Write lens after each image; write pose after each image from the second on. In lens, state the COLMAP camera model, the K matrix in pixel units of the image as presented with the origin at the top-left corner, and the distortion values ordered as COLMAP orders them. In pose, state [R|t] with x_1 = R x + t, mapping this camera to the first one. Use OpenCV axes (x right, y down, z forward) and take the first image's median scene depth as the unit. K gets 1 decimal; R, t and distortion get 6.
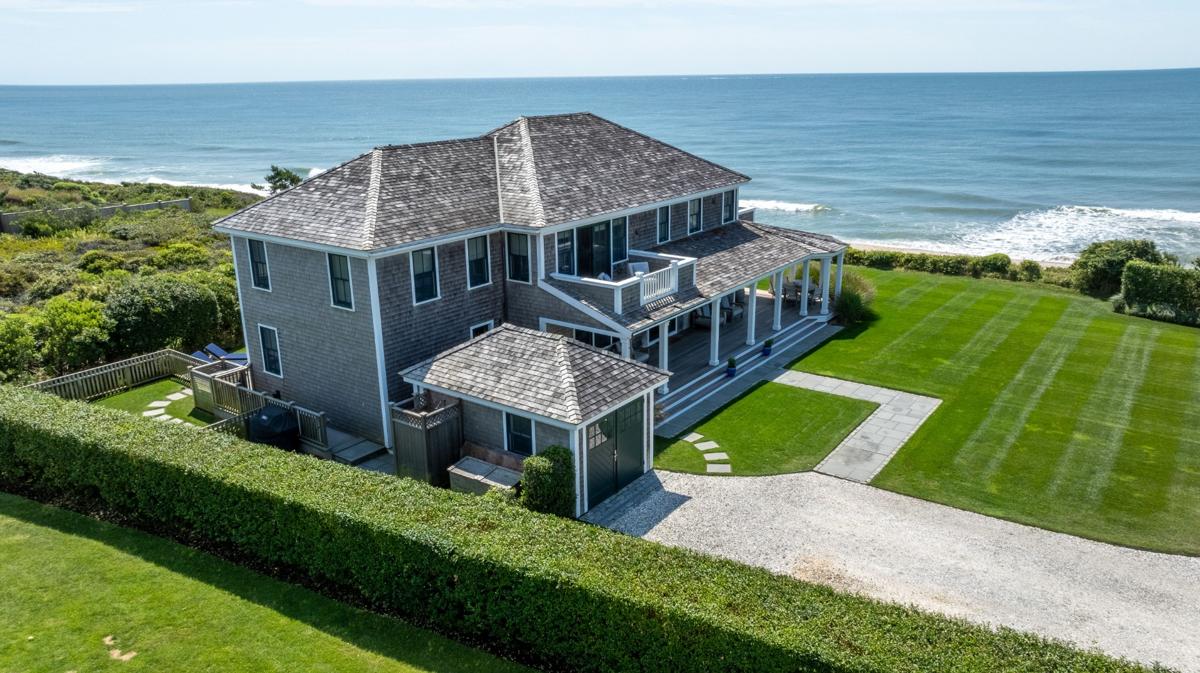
lens RADIAL K [[849.6, 0, 600.0], [0, 849.6, 336.5], [0, 0, 1]] dist [-0.021318, 0.004607]
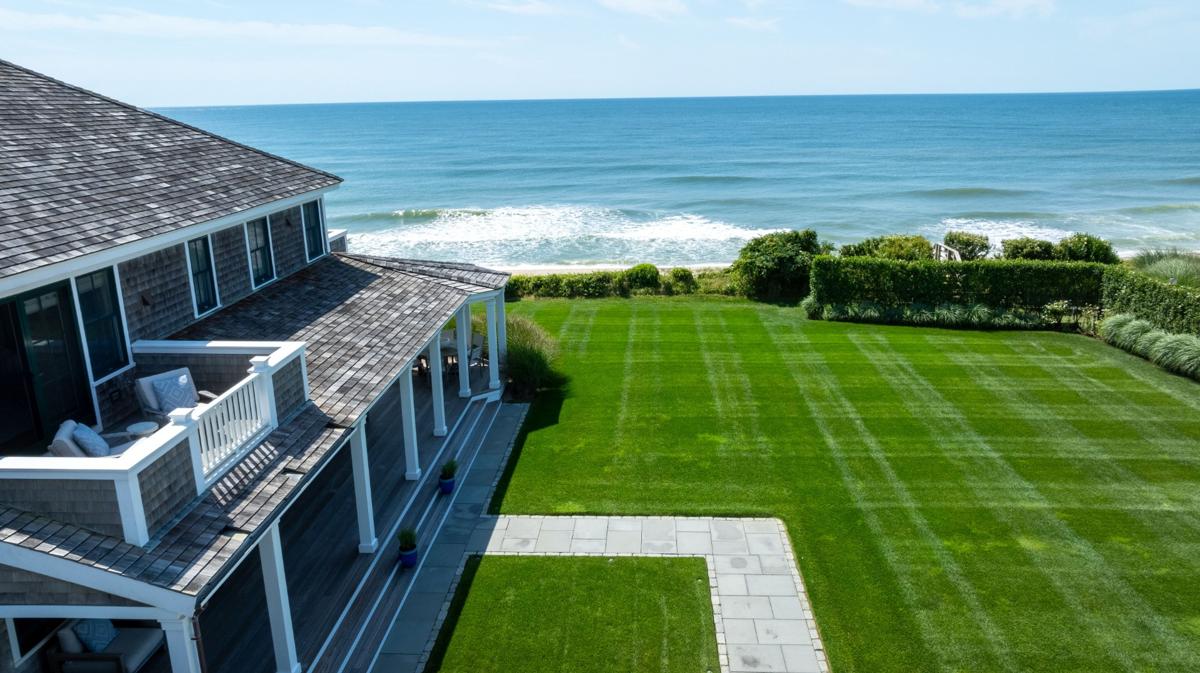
lens RADIAL K [[849.6, 0, 600.0], [0, 849.6, 336.5], [0, 0, 1]] dist [-0.021318, 0.004607]
pose [[0.840798, -0.147475, 0.520875, 0.010953], [0.164768, 0.986243, 0.013264, -0.069698], [-0.515665, 0.074671, 0.853530, 0.497293]]
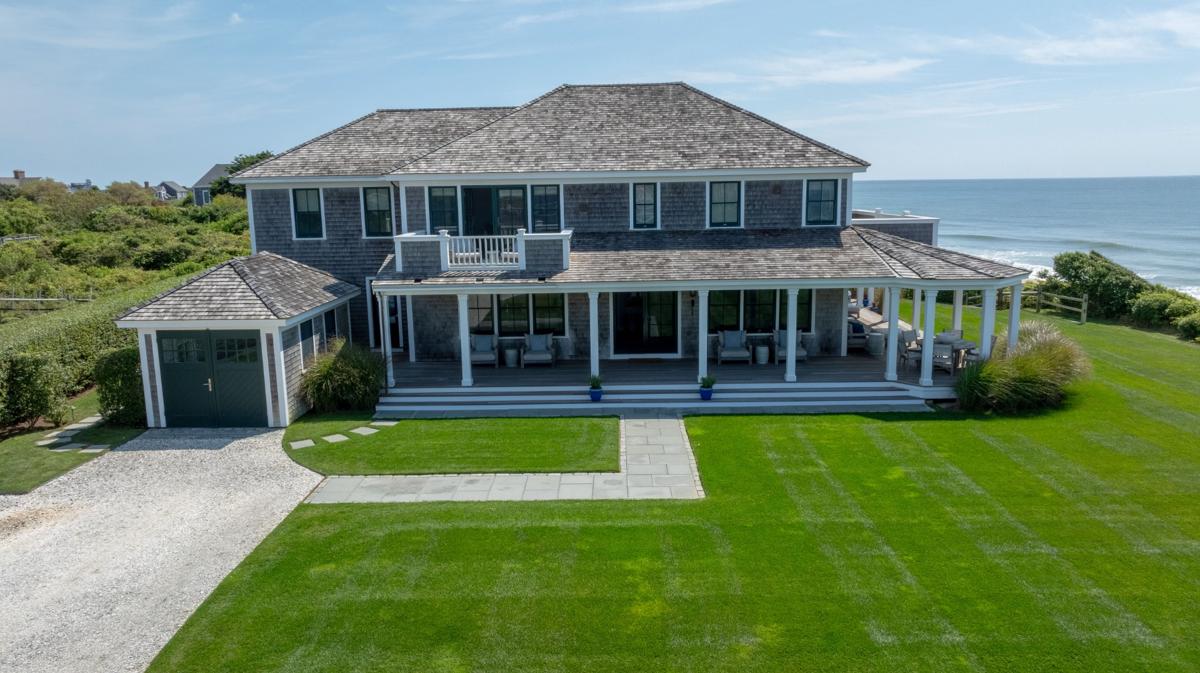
lens RADIAL K [[849.6, 0, 600.0], [0, 849.6, 336.5], [0, 0, 1]] dist [-0.021318, 0.004607]
pose [[0.567573, 0.146510, -0.810182, 0.710121], [-0.234637, 0.972016, 0.011401, -0.015990], [0.789181, 0.183628, 0.586067, 0.547265]]
